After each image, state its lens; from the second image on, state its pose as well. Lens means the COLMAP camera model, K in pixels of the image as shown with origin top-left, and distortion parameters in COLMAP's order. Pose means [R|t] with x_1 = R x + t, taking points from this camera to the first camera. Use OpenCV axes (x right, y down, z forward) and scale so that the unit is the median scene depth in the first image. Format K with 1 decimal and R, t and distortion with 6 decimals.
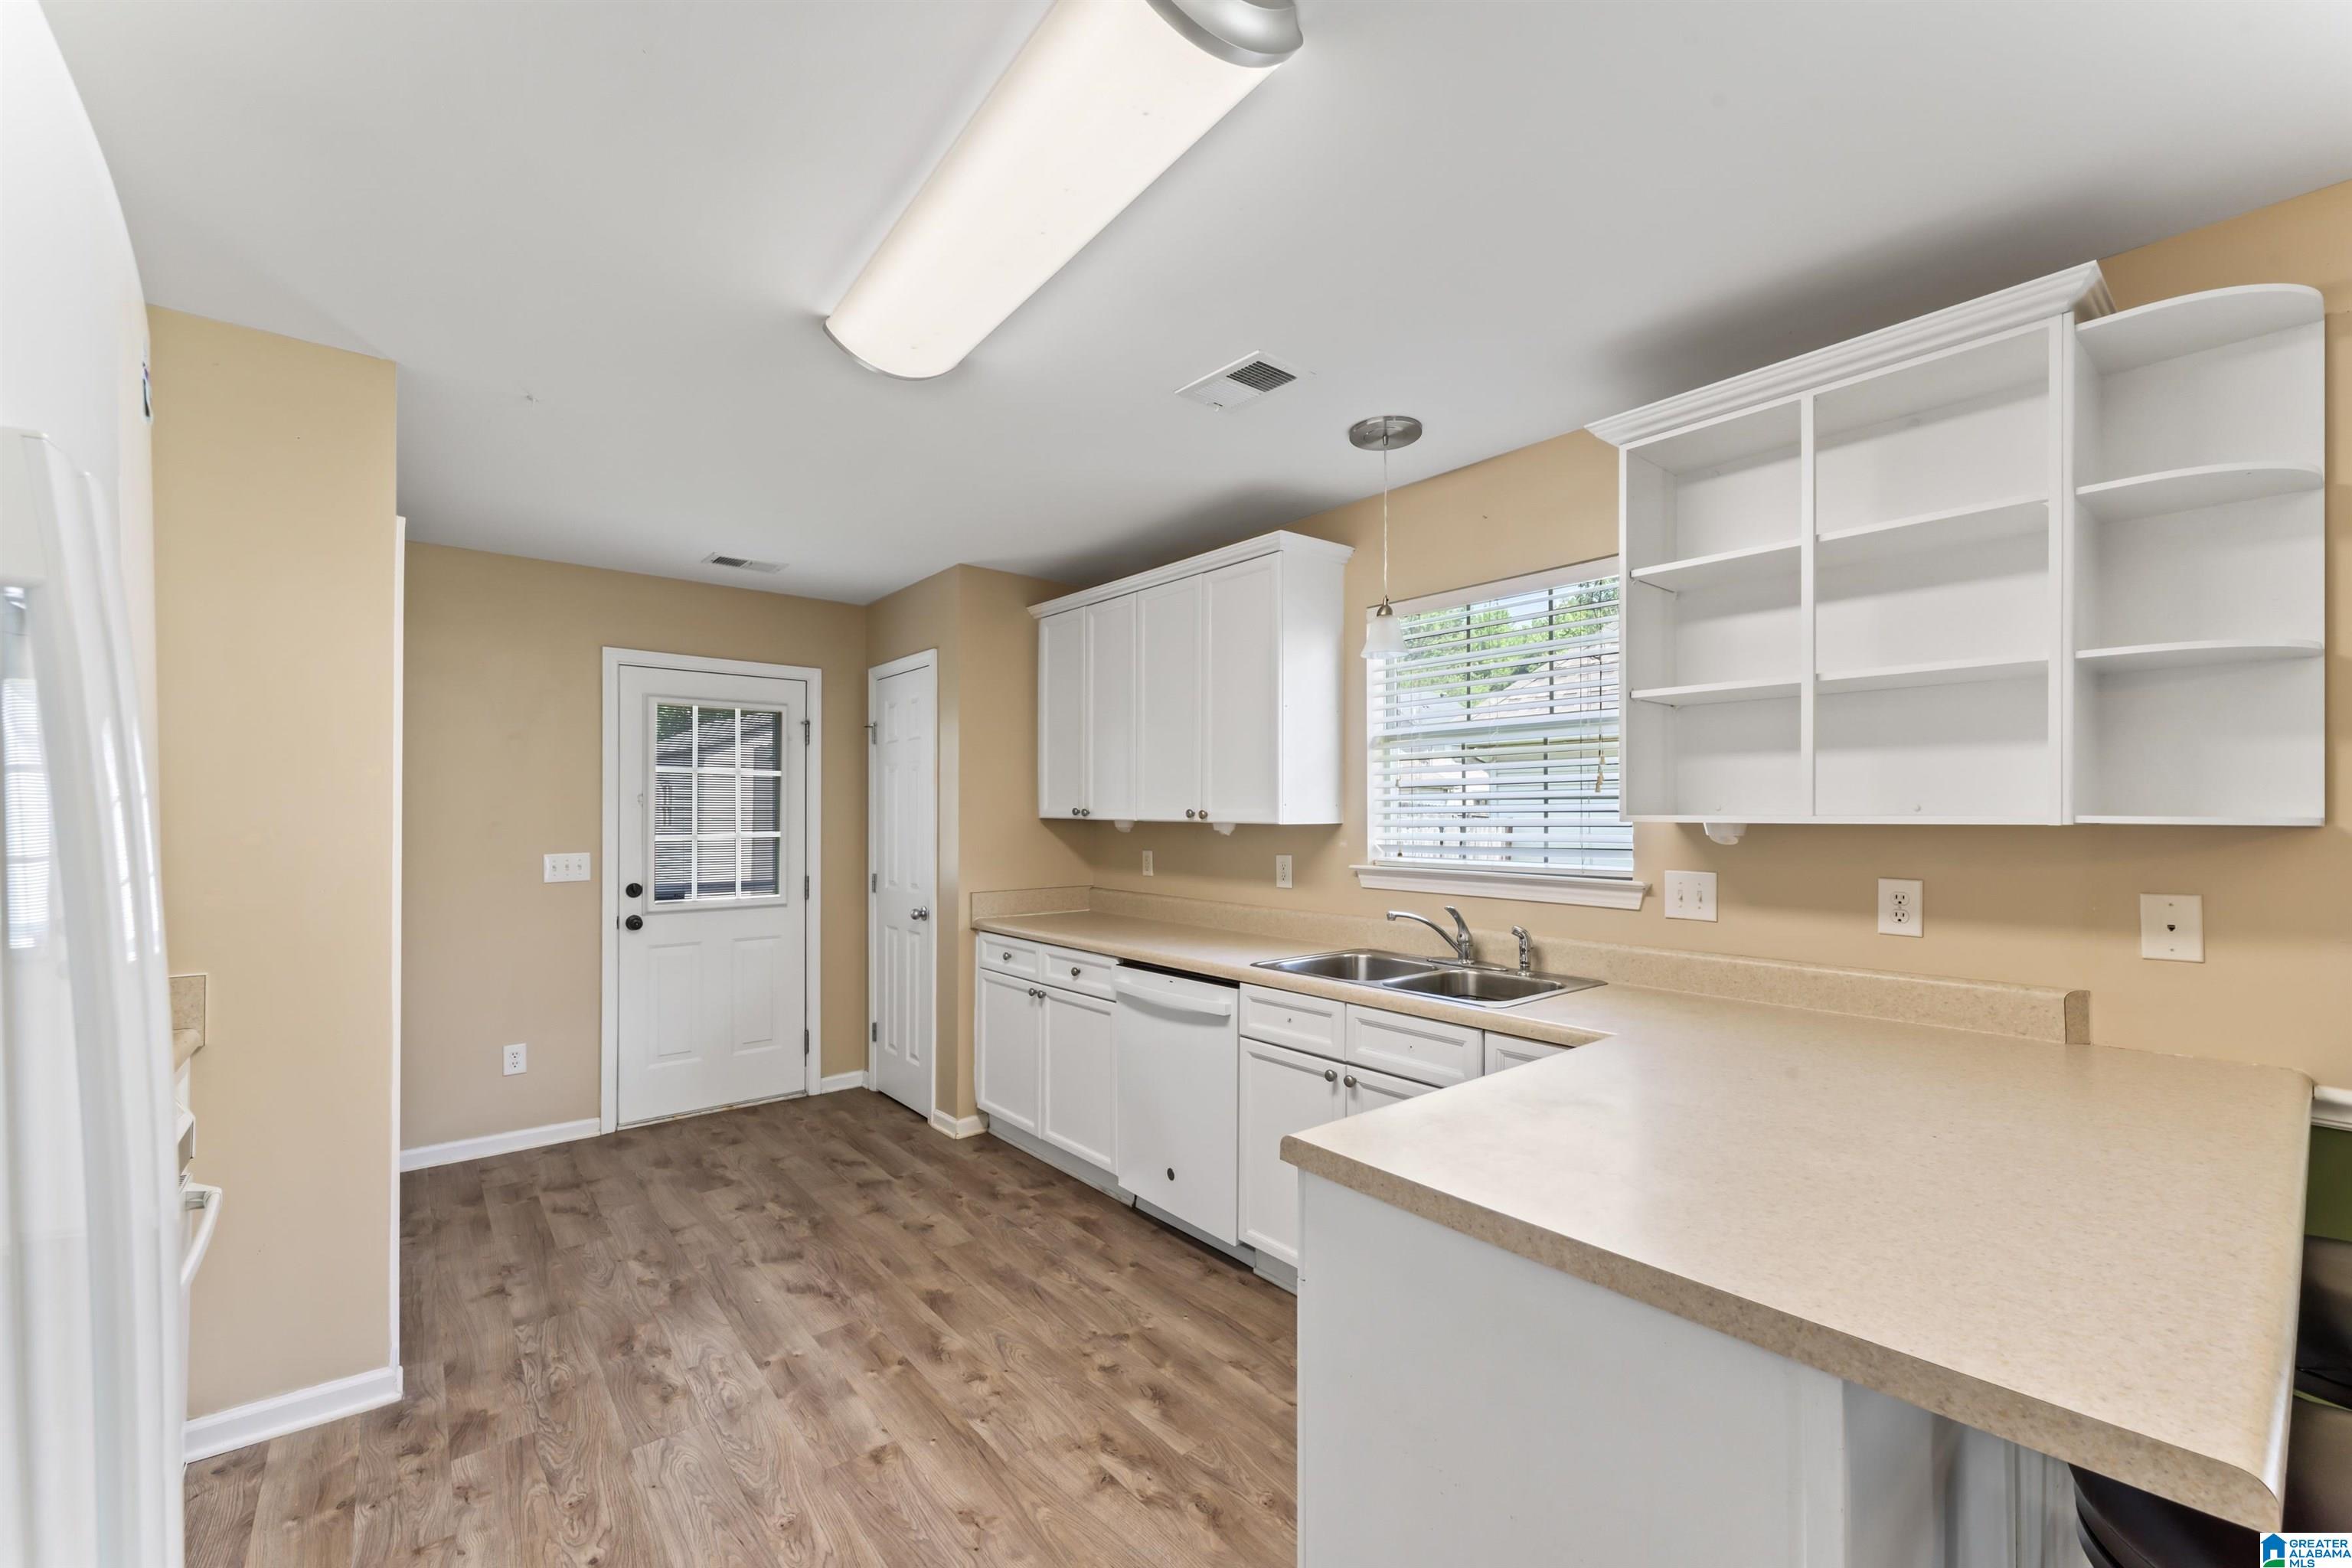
lens RADIAL K [[946.6, 0, 1165.0], [0, 946.6, 805.0], [0, 0, 1]] dist [0.001587, 0.000028]
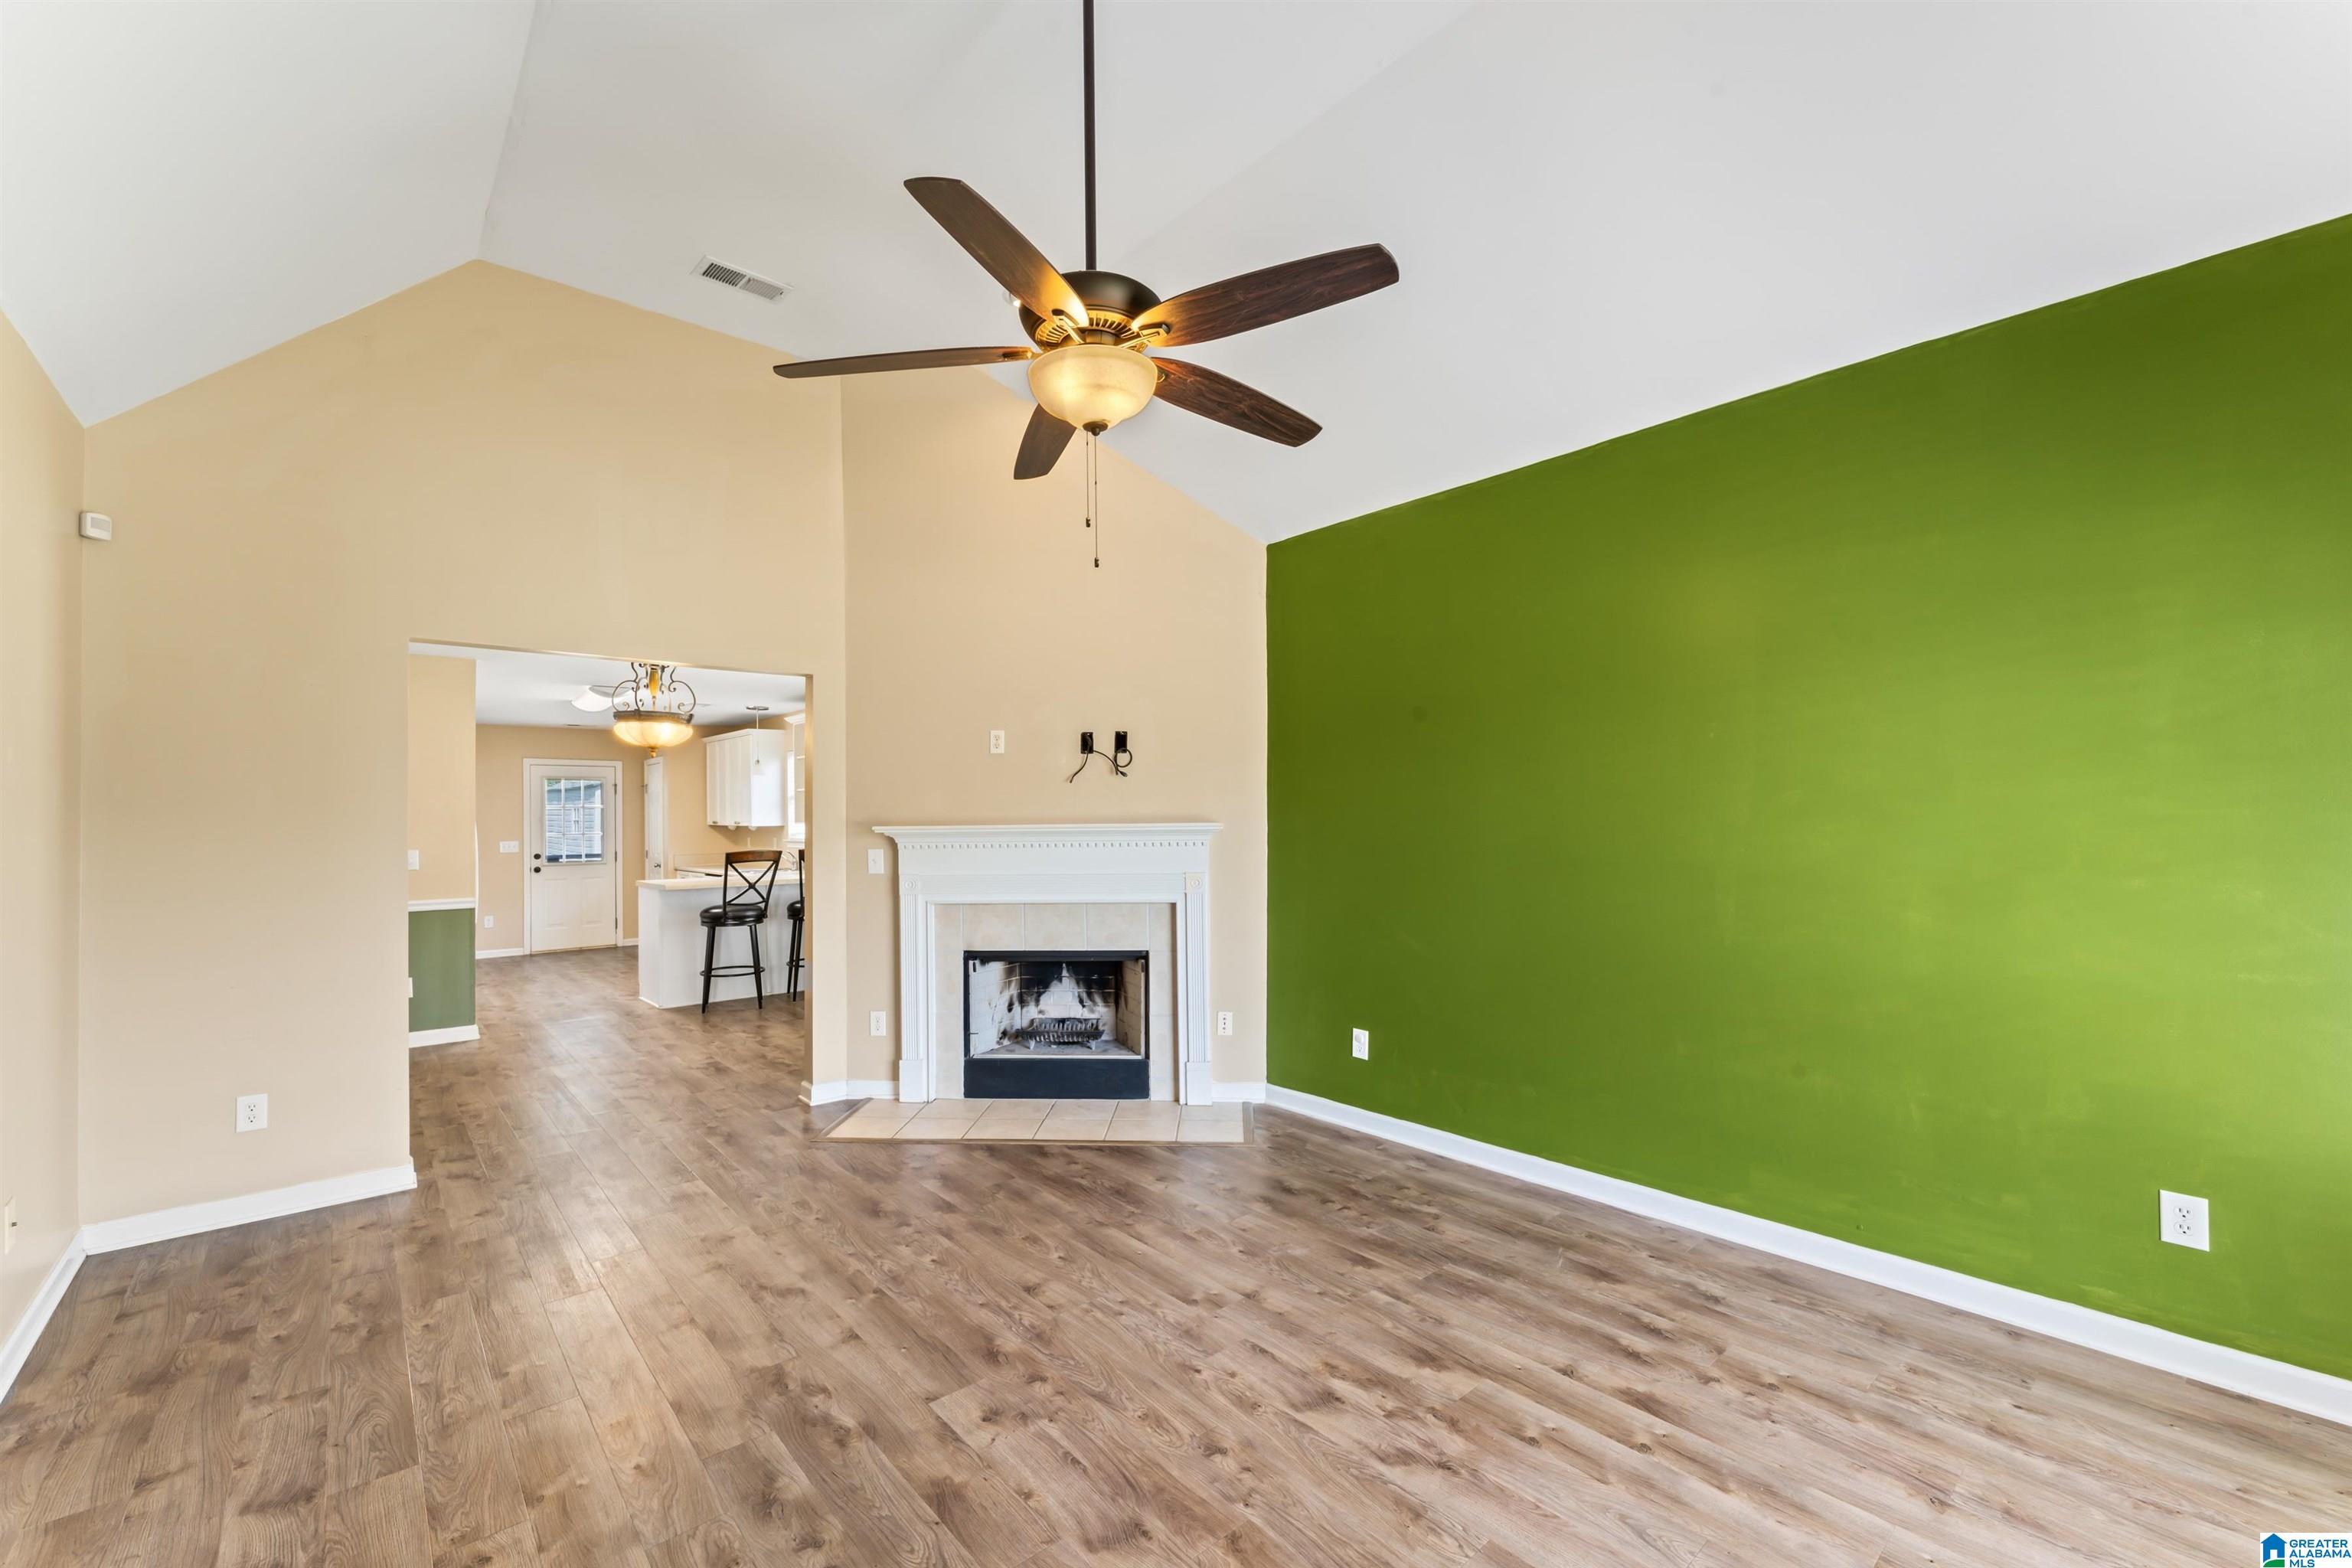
lens RADIAL K [[954.2, 0, 1160.7], [0, 954.2, 823.4], [0, 0, 1]] dist [0.001374, 0.000169]
pose [[0.999637, -0.012882, 0.023664, 1.746167], [0.012532, 0.999811, 0.014870, -0.021316], [-0.023851, -0.014568, 0.999609, -2.642484]]
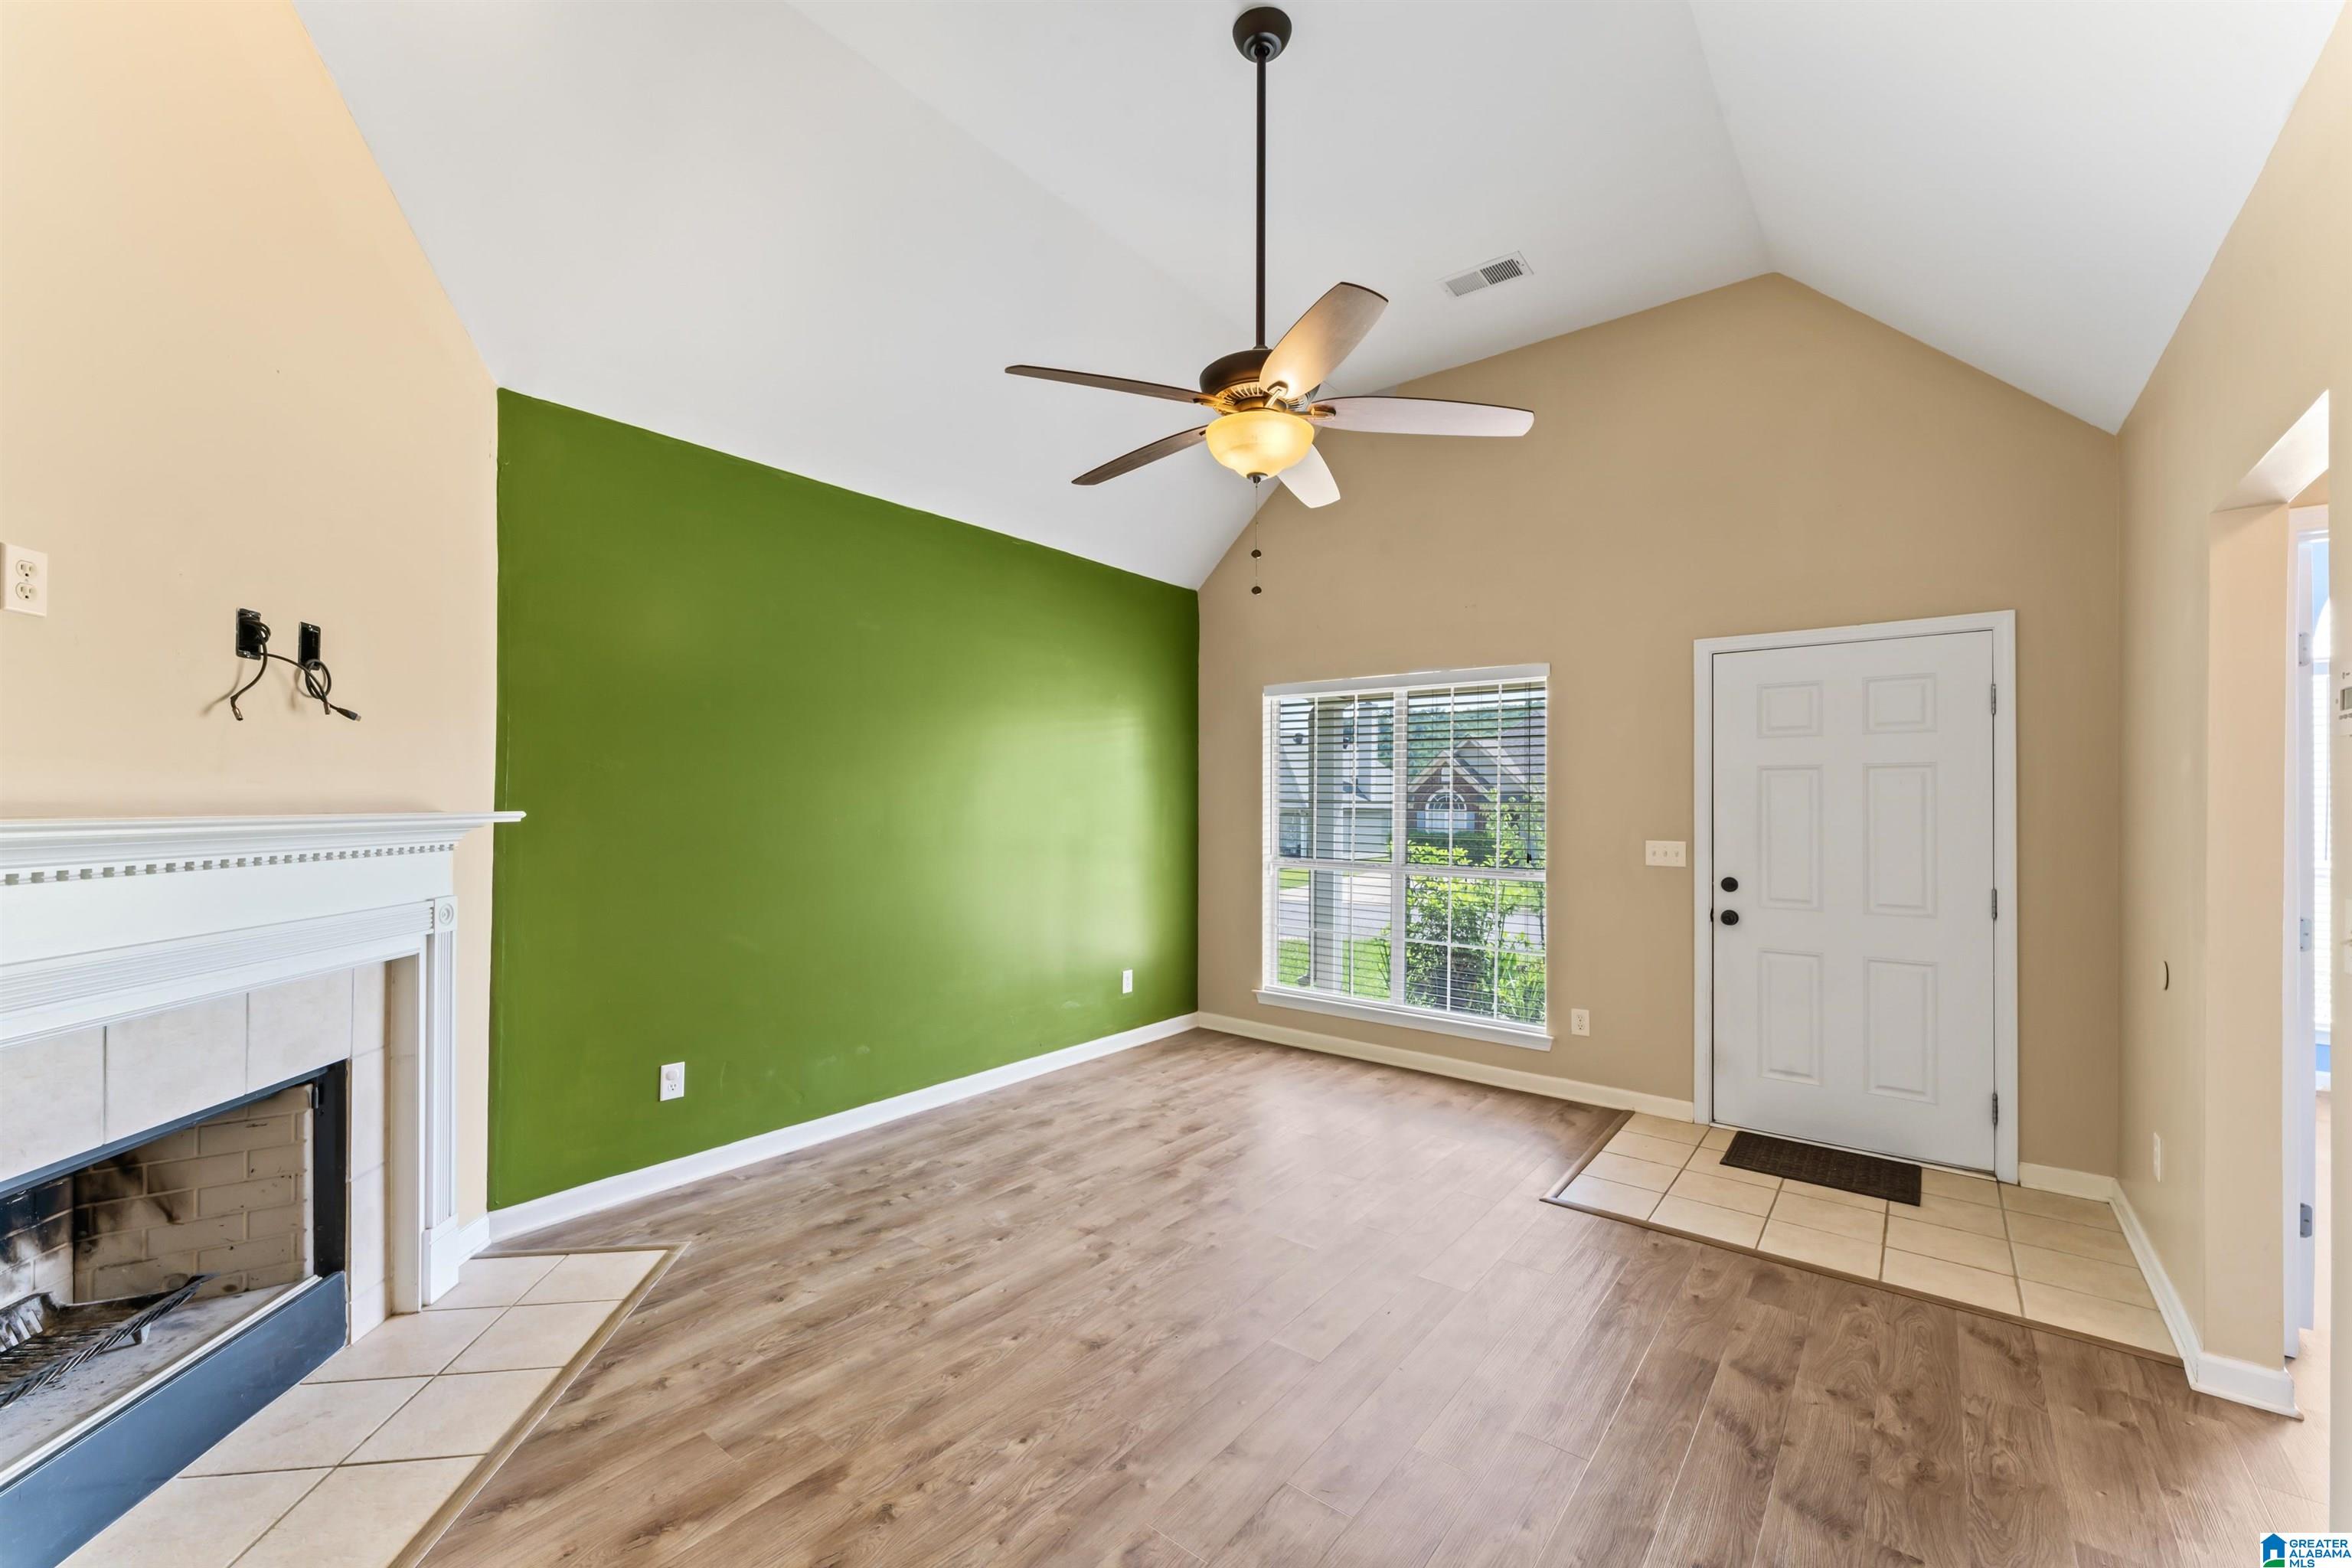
lens RADIAL K [[934.6, 0, 1176.2], [0, 934.6, 797.6], [0, 0, 1]] dist [0.000410, -0.000264]
pose [[-0.207267, 0.003666, 0.978278, 0.602710], [-0.013033, 0.999894, -0.006508, -0.012466], [-0.978198, -0.014098, -0.207197, -1.336373]]
